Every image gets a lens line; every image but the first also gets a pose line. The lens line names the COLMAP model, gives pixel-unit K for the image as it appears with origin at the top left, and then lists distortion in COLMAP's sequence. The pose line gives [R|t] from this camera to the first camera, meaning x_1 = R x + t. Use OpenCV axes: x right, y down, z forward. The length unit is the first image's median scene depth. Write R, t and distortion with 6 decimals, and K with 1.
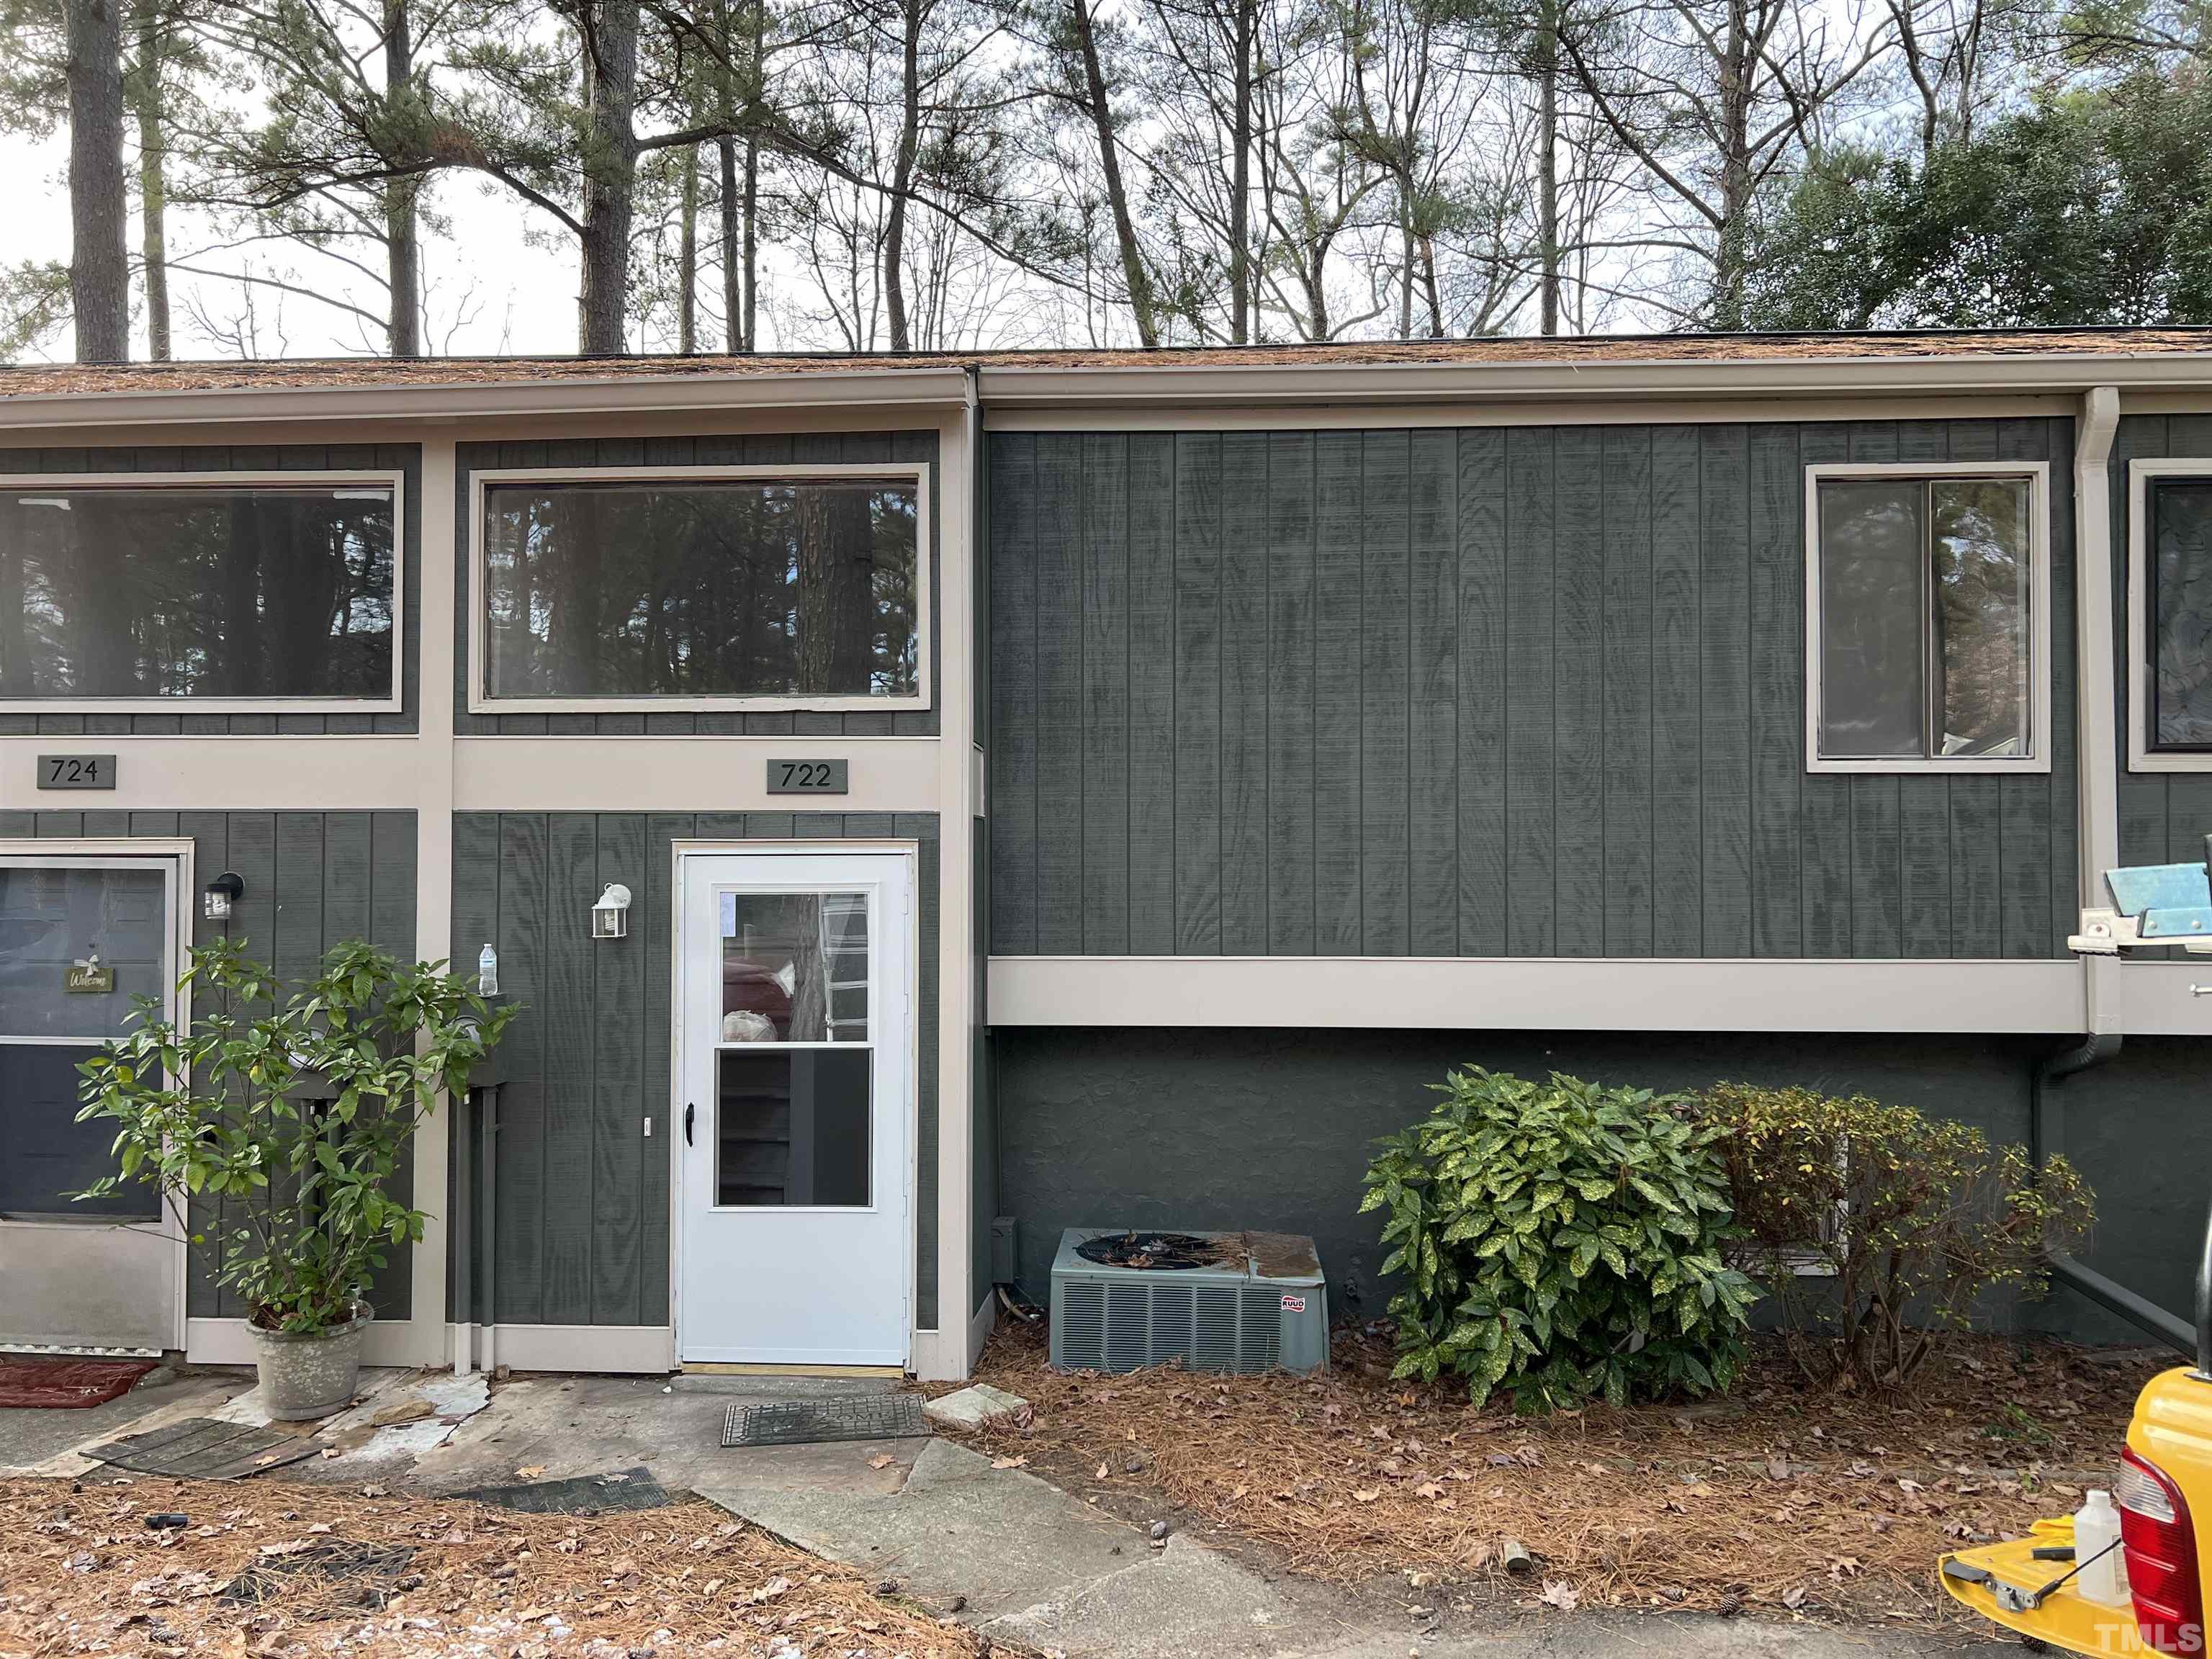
lens RADIAL K [[1746.0, 0, 1088.3], [0, 1746.0, 826.3], [0, 0, 1]] dist [0.054002, -0.066343]
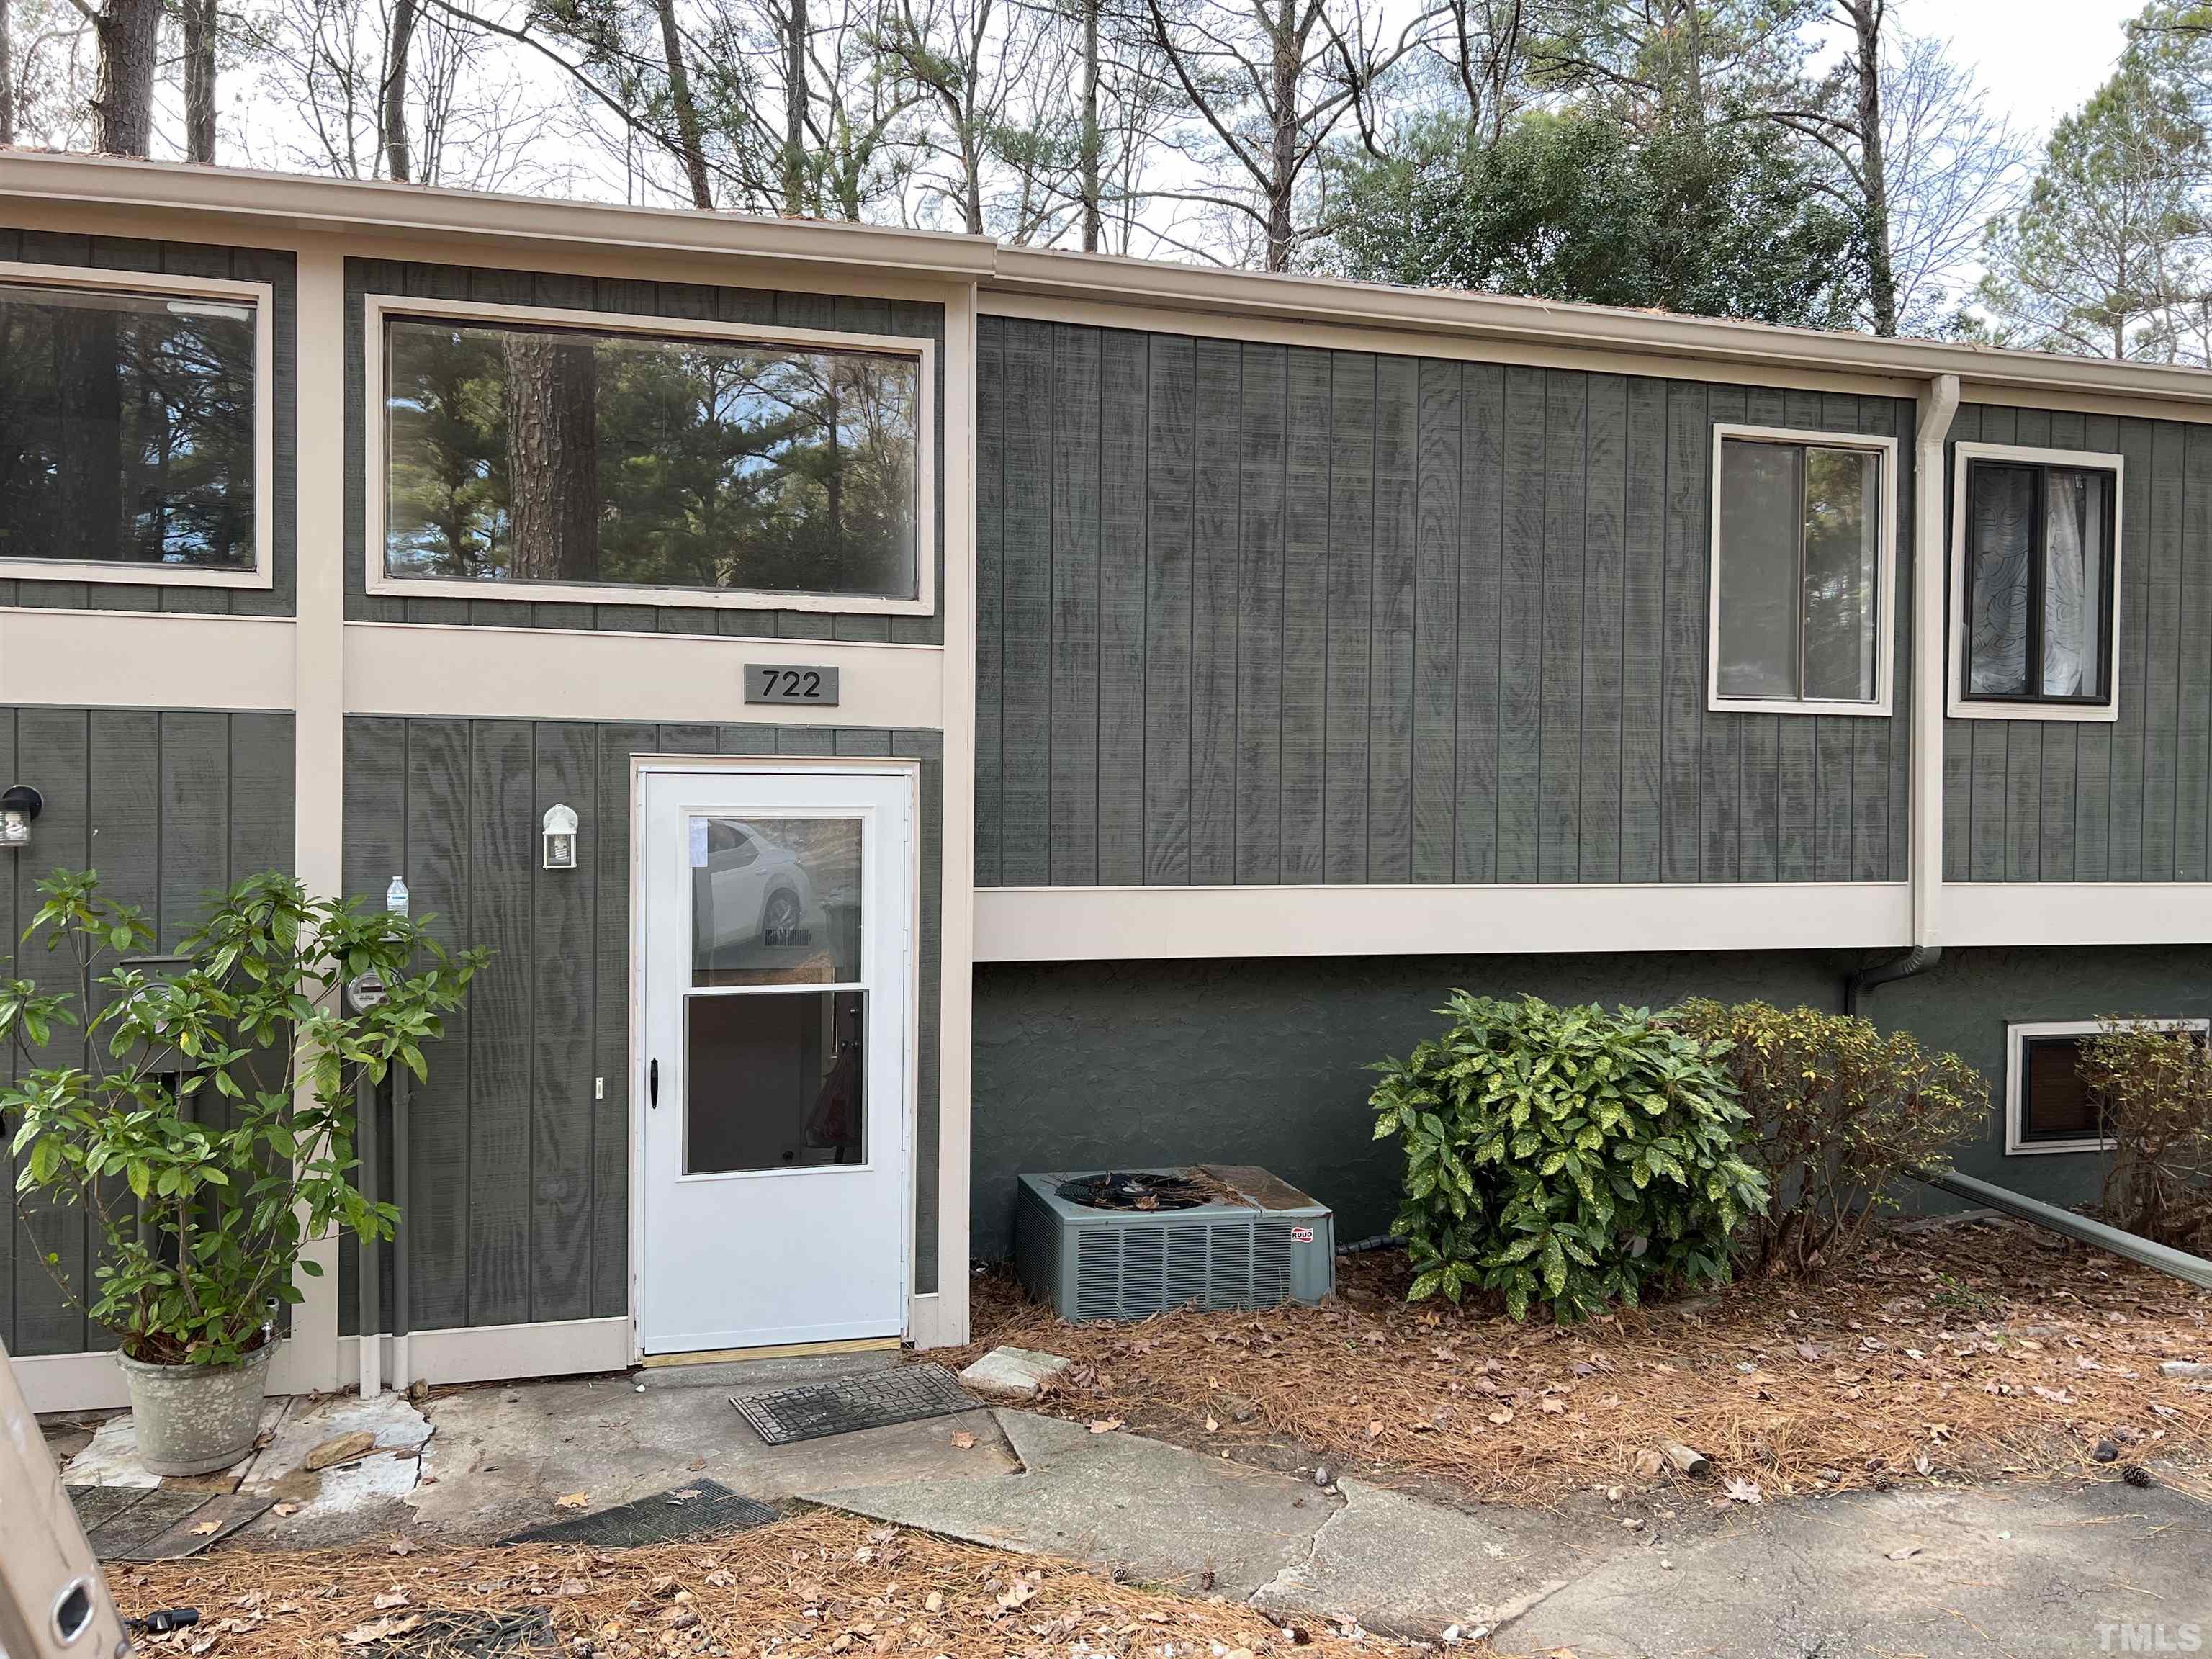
lens RADIAL K [[1746.0, 0, 1088.3], [0, 1746.0, 826.3], [0, 0, 1]] dist [0.054002, -0.066343]
pose [[0.939970, 0.003966, 0.341235, -0.319961], [-0.016755, 0.999263, 0.034540, 0.009500], [-0.340847, -0.038183, 0.939343, 0.117039]]
